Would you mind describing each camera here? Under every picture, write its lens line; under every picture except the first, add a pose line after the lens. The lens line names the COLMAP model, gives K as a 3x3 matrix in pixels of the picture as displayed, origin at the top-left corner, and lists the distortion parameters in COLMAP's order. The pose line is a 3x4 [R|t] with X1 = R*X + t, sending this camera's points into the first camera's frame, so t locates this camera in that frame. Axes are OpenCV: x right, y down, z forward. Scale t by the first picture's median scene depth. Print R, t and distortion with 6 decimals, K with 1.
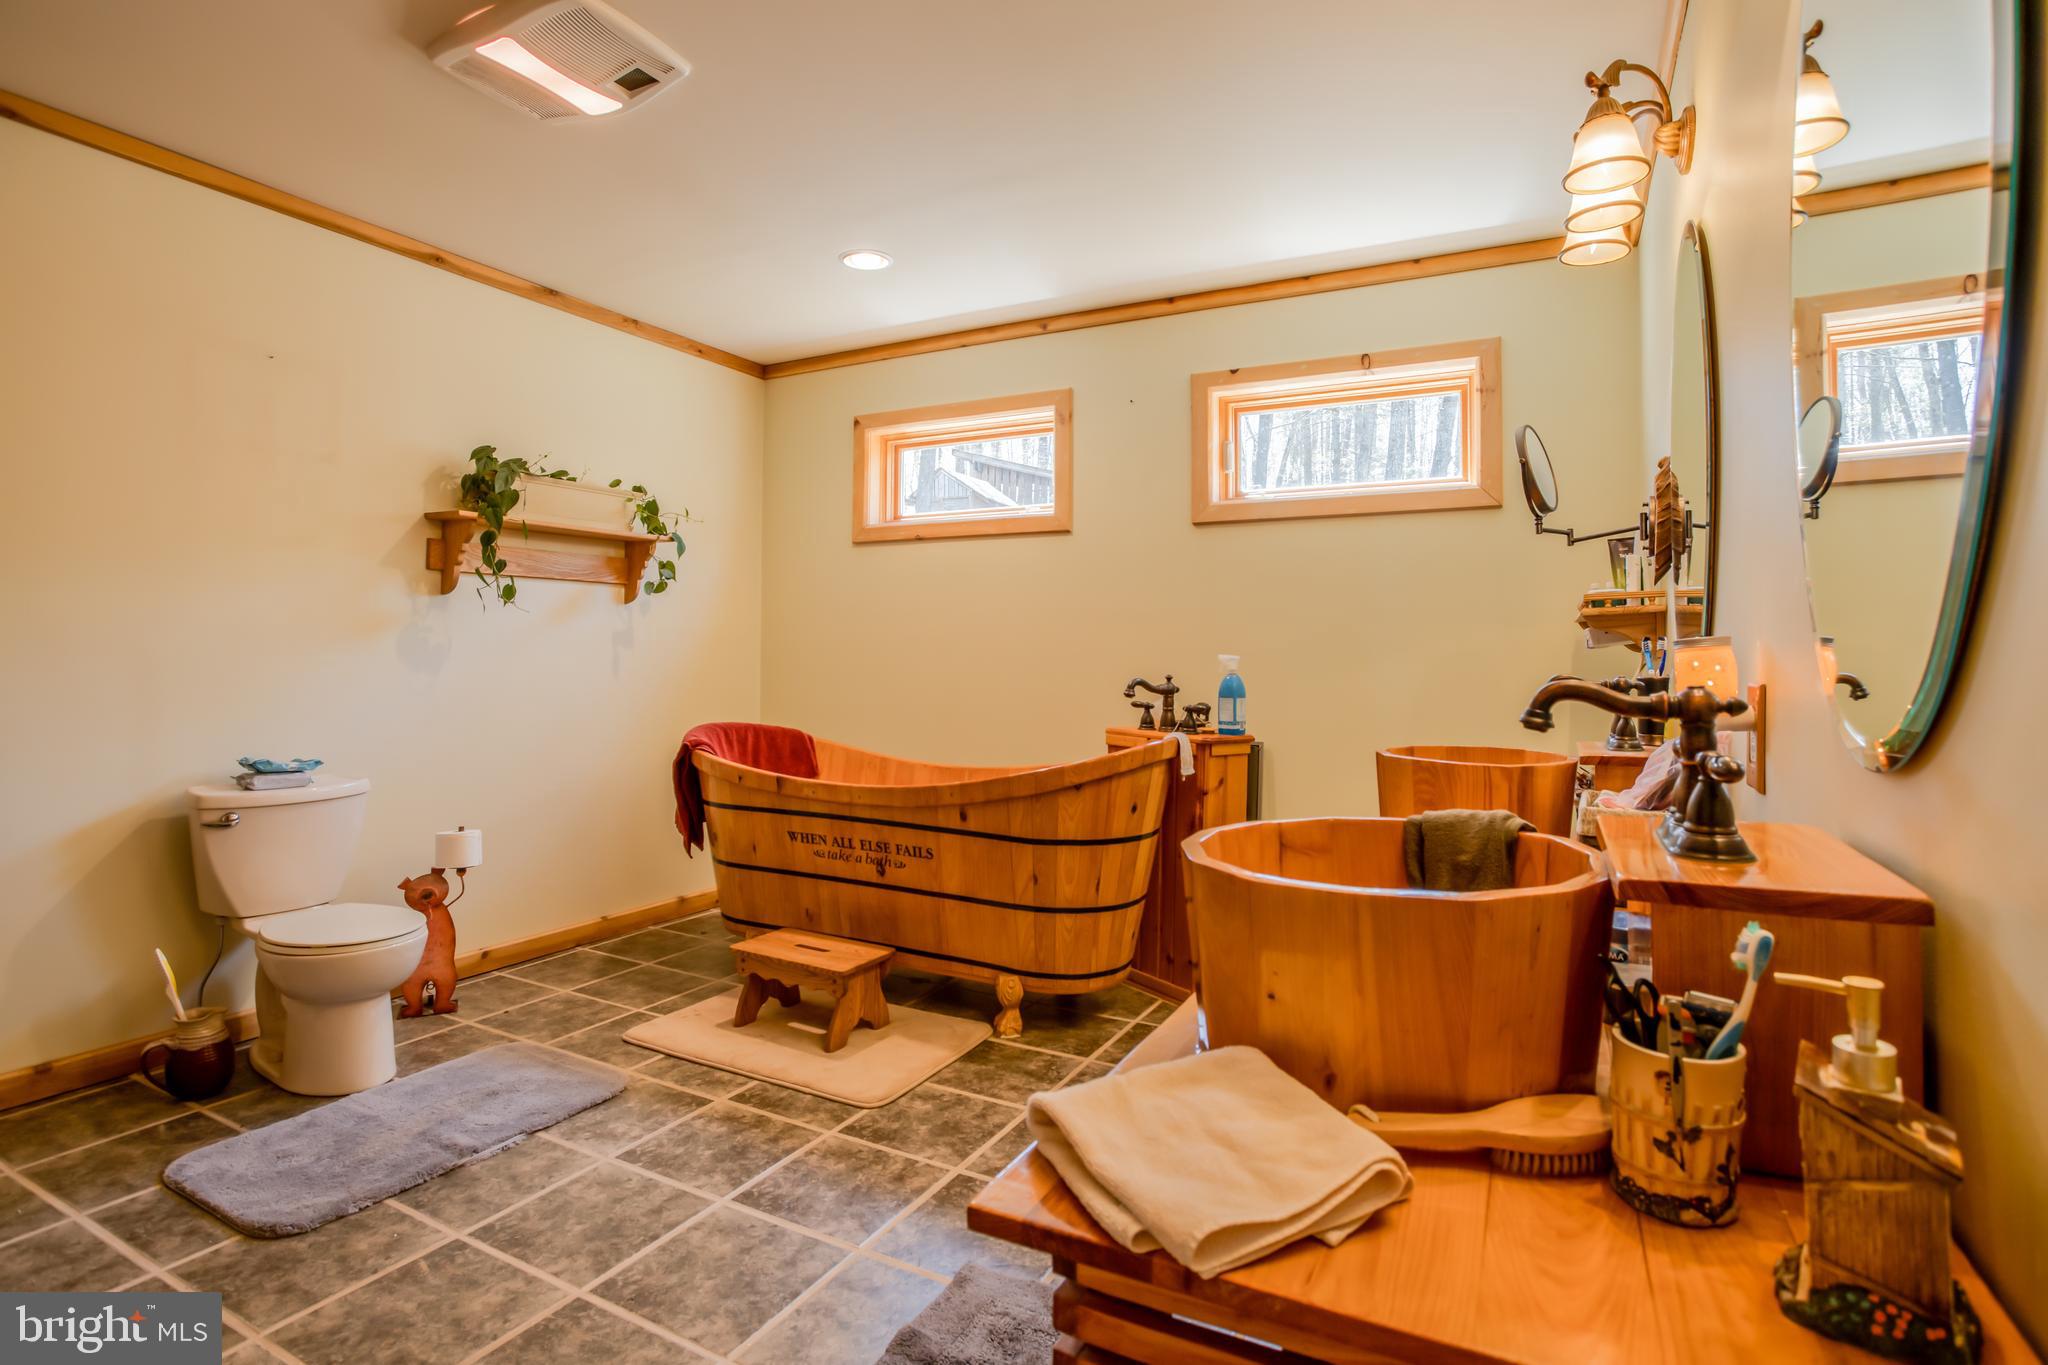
lens RADIAL K [[1023.2, 0, 1019.1], [0, 1023.2, 648.2], [0, 0, 1]] dist [-0.058781, 0.023180]
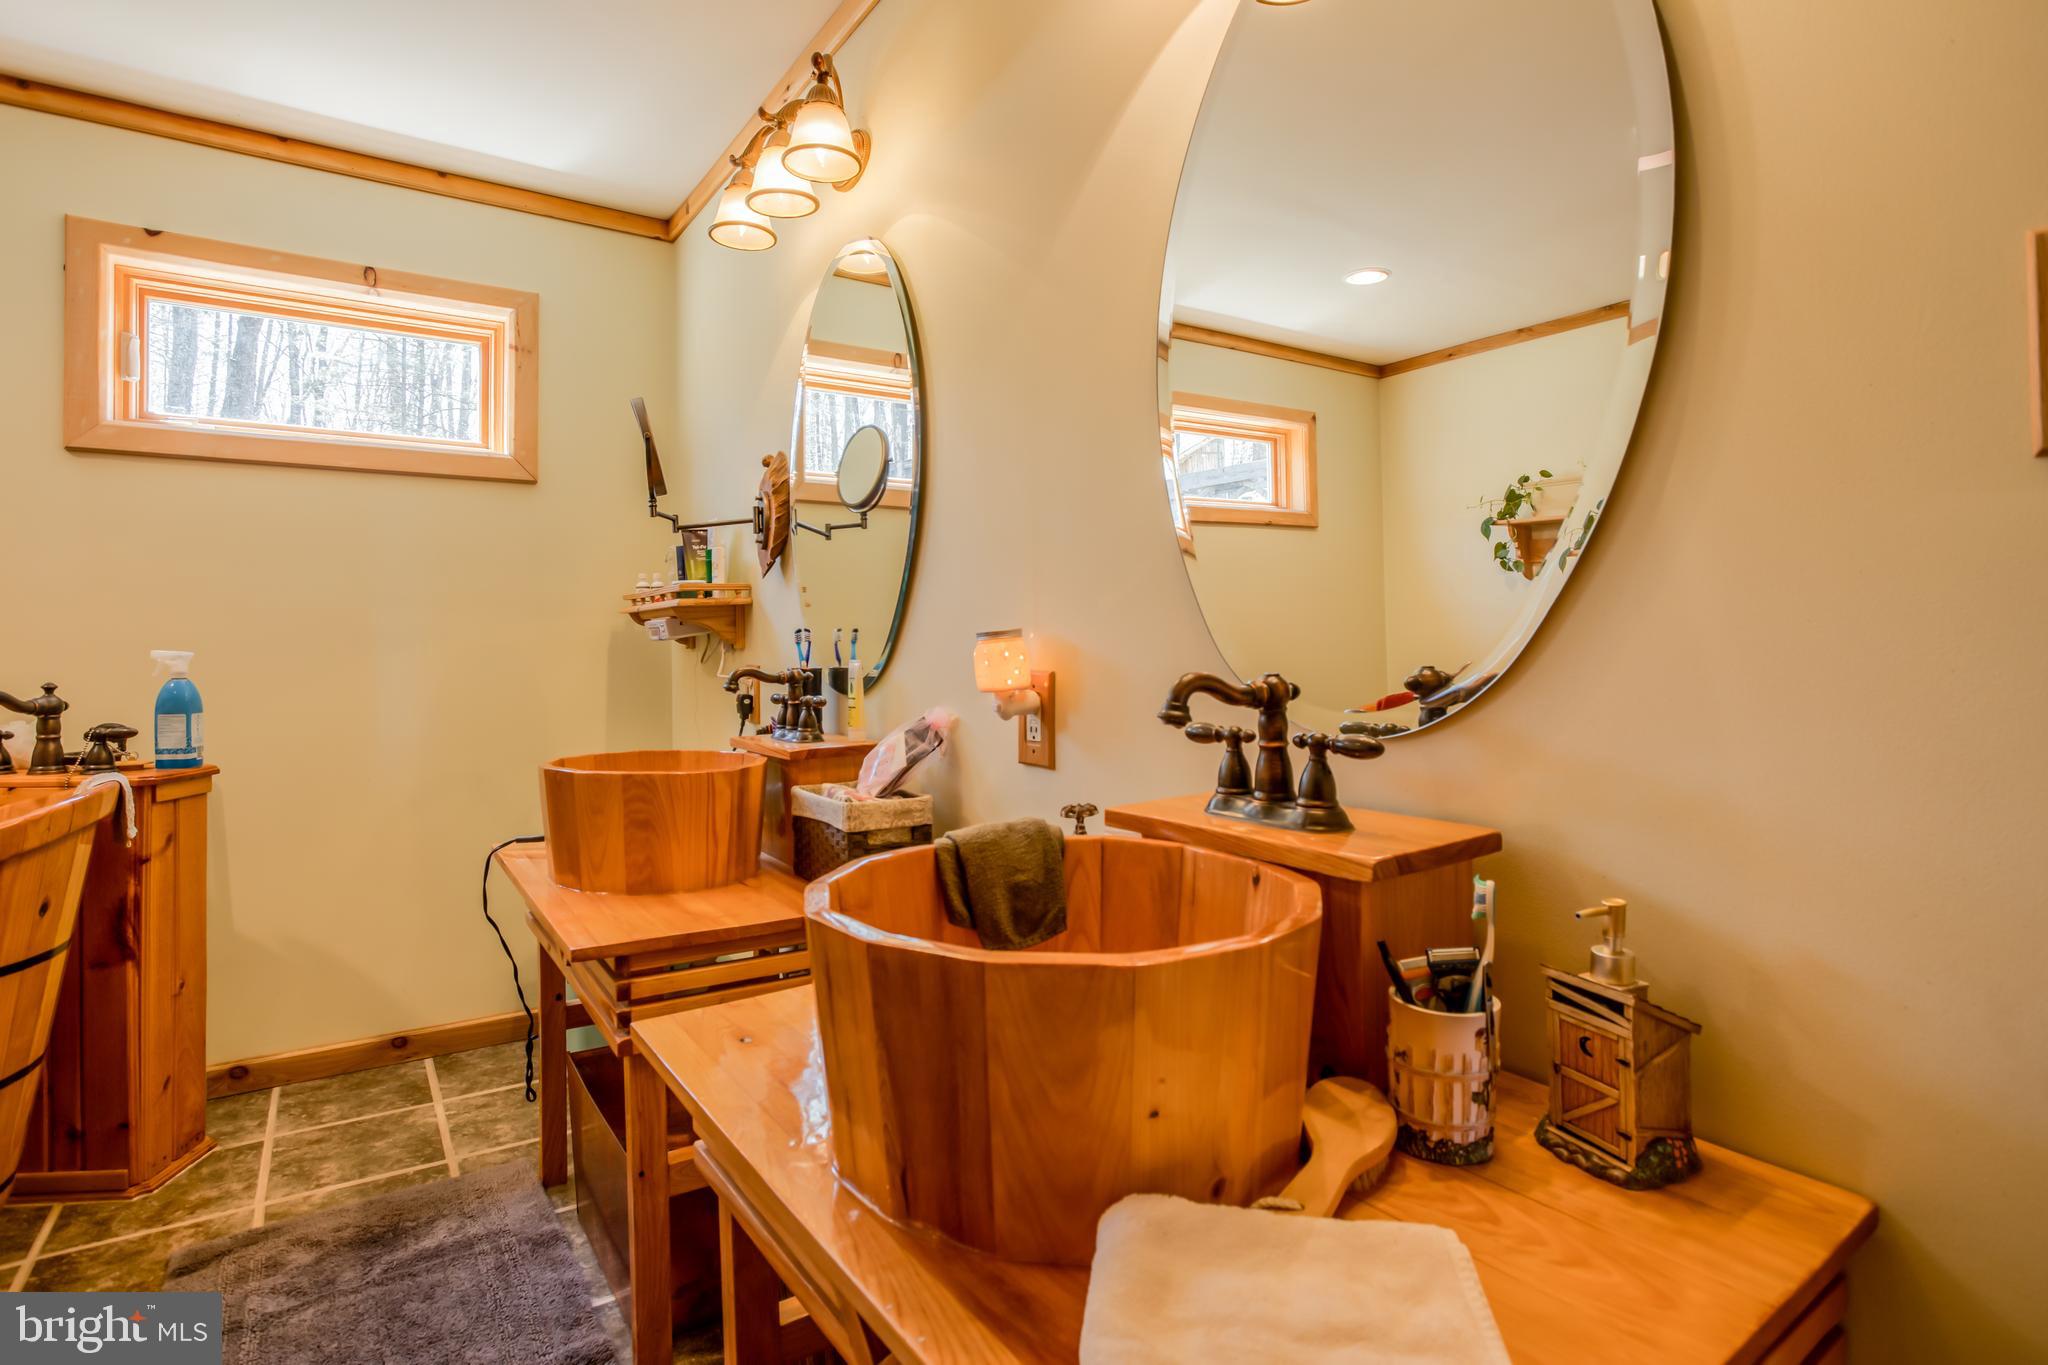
lens RADIAL K [[1023.2, 0, 1019.1], [0, 1023.2, 648.2], [0, 0, 1]] dist [-0.058781, 0.023180]
pose [[0.464536, -0.007074, 0.885526, -0.177464], [0.000530, 0.999970, 0.007709, 0.000628], [-0.885554, -0.003112, 0.464525, 0.301160]]
